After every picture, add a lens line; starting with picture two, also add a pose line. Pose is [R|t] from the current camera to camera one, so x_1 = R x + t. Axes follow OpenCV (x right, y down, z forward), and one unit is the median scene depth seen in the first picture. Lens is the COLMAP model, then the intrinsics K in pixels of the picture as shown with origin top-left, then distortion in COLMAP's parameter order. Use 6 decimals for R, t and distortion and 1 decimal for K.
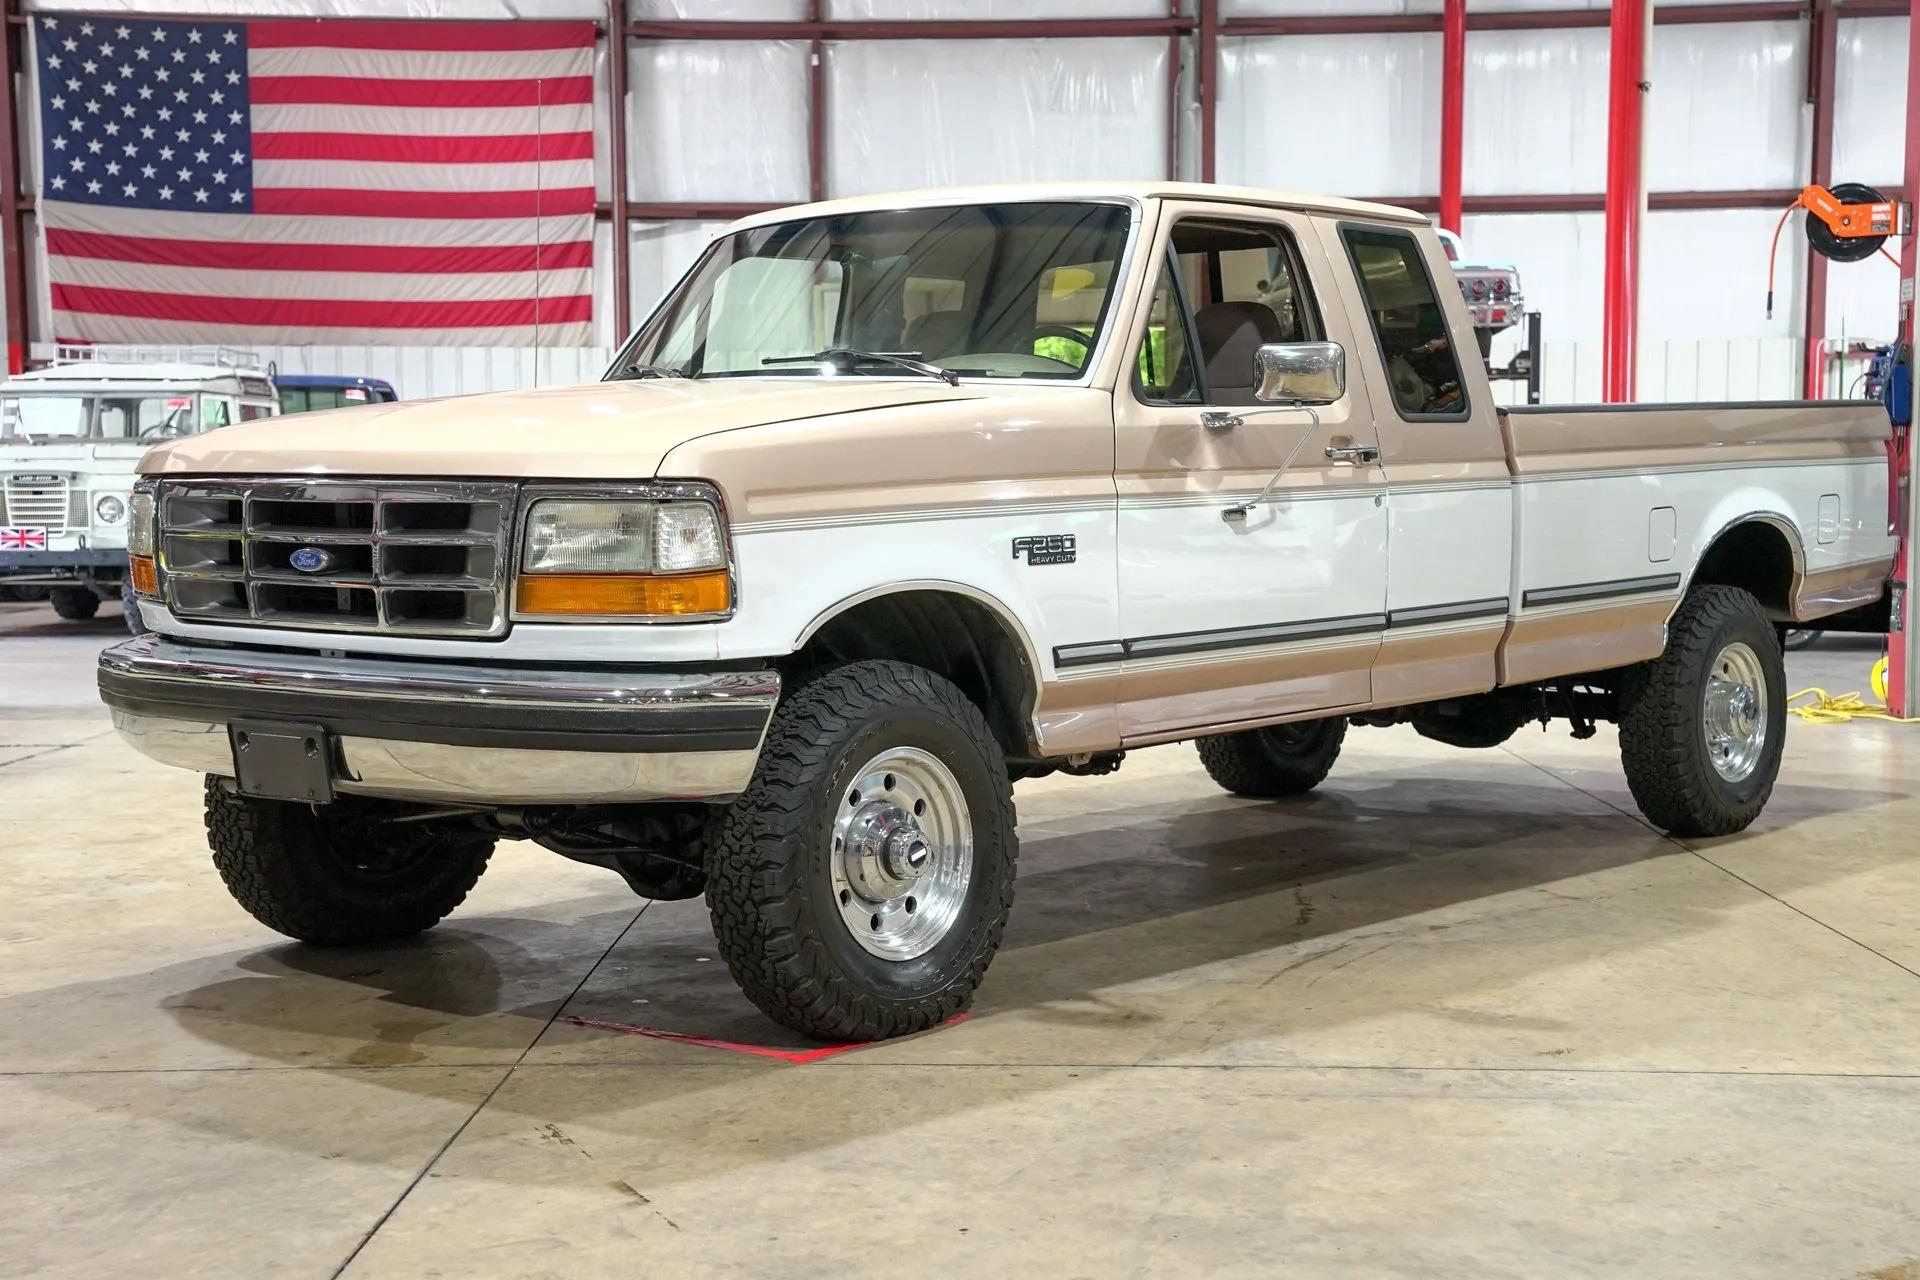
lens RADIAL K [[2625.5, 0, 961.7], [0, 2625.5, 655.6], [0, 0, 1]] dist [0.235519, 0.000000]
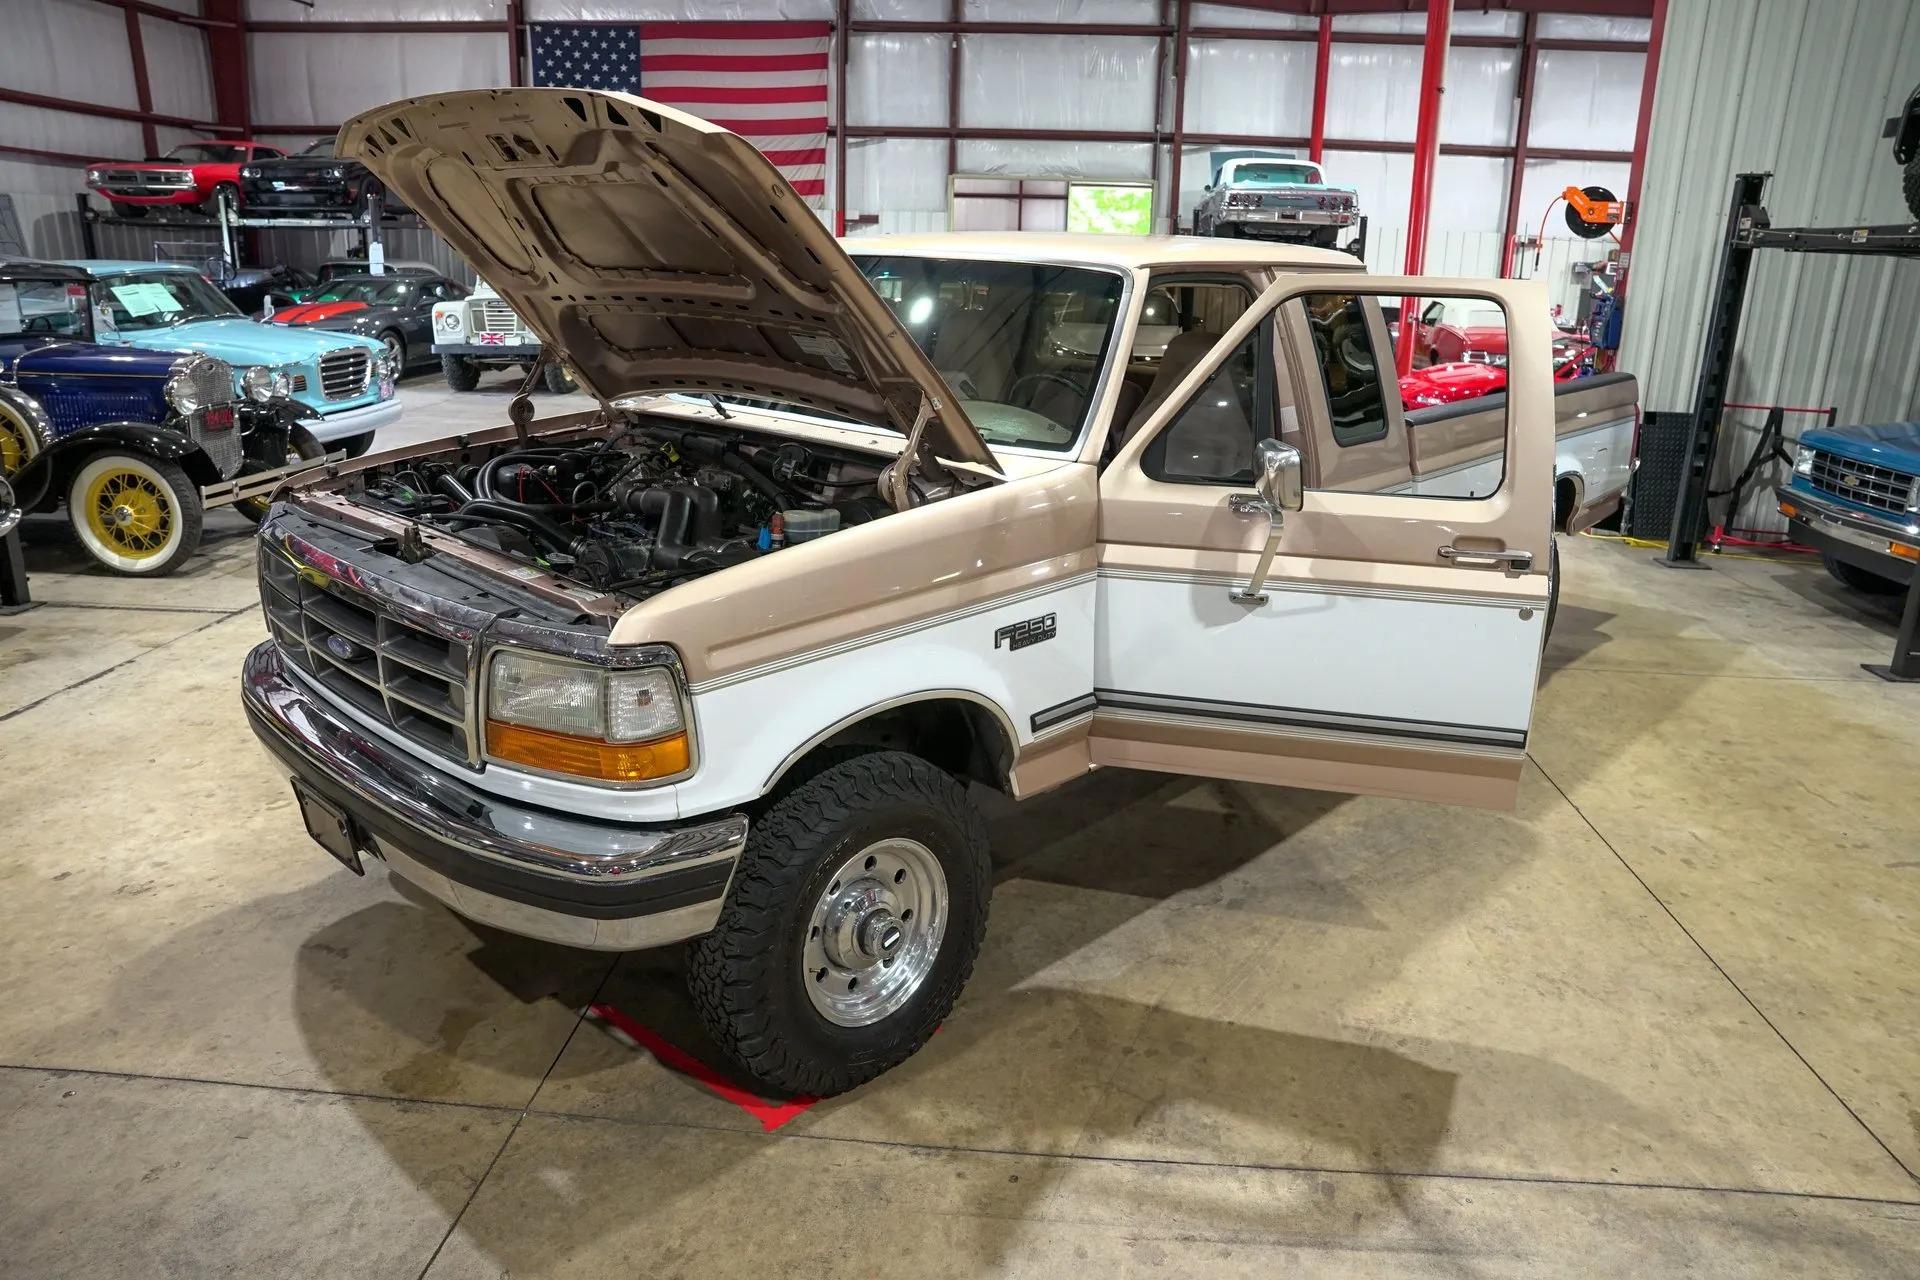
lens RADIAL K [[1312.3, 0, 967.3], [0, 1312.3, 639.2], [0, 0, 1]] dist [-0.131572, 0.102306]
pose [[0.998124, 0.042316, -0.044248, 0.022278], [-0.031431, 0.974354, 0.222813, -0.108918], [0.052542, -0.221004, 0.973856, 0.336218]]
